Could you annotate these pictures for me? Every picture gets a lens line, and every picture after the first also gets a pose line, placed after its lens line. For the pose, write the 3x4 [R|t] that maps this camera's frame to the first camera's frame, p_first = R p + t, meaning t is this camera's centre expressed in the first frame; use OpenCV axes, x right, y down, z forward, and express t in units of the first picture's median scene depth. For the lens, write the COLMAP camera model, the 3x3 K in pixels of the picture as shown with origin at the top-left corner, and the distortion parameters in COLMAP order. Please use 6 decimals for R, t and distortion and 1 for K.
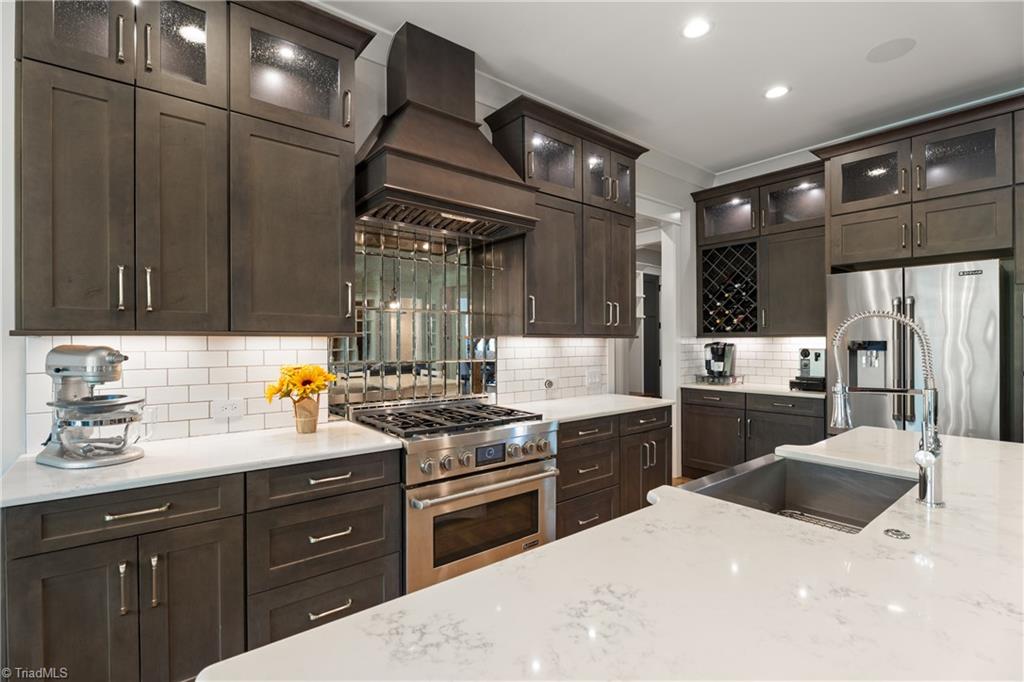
lens RADIAL K [[482.0, 0, 515.0], [0, 482.0, 342.9], [0, 0, 1]] dist [-0.016675, -0.000011]
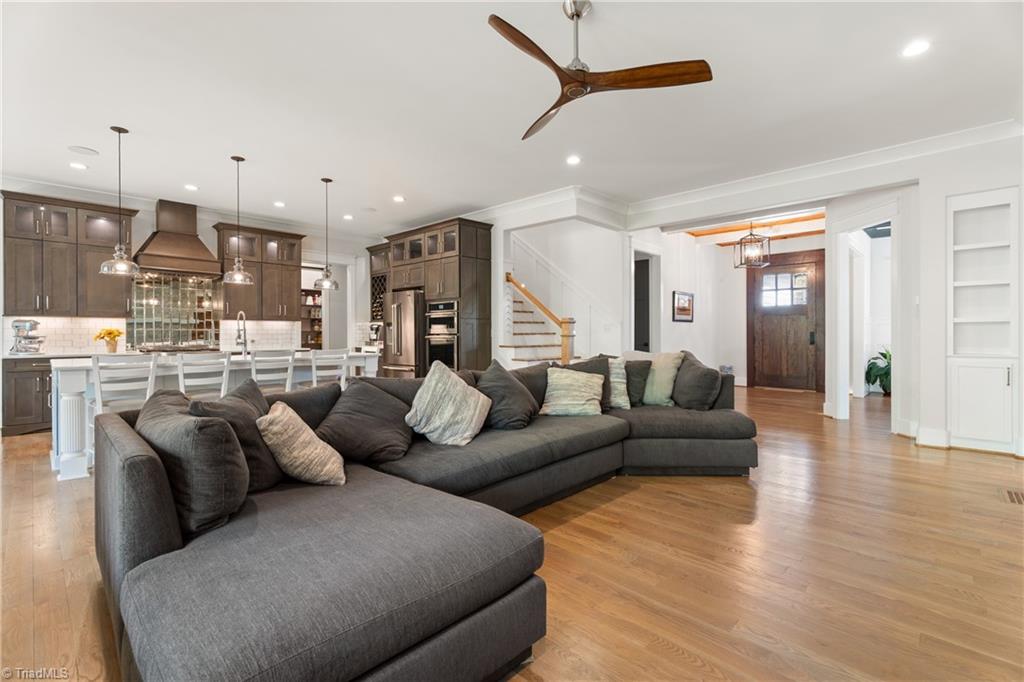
lens RADIAL K [[456.2, 0, 514.4], [0, 456.2, 332.8], [0, 0, 1]] dist [-0.000637, 0.000001]
pose [[0.992036, 0.000726, 0.125952, 1.521436], [-0.000414, 0.999997, -0.002499, 0.076721], [-0.125954, 0.002427, 0.992033, -1.891520]]
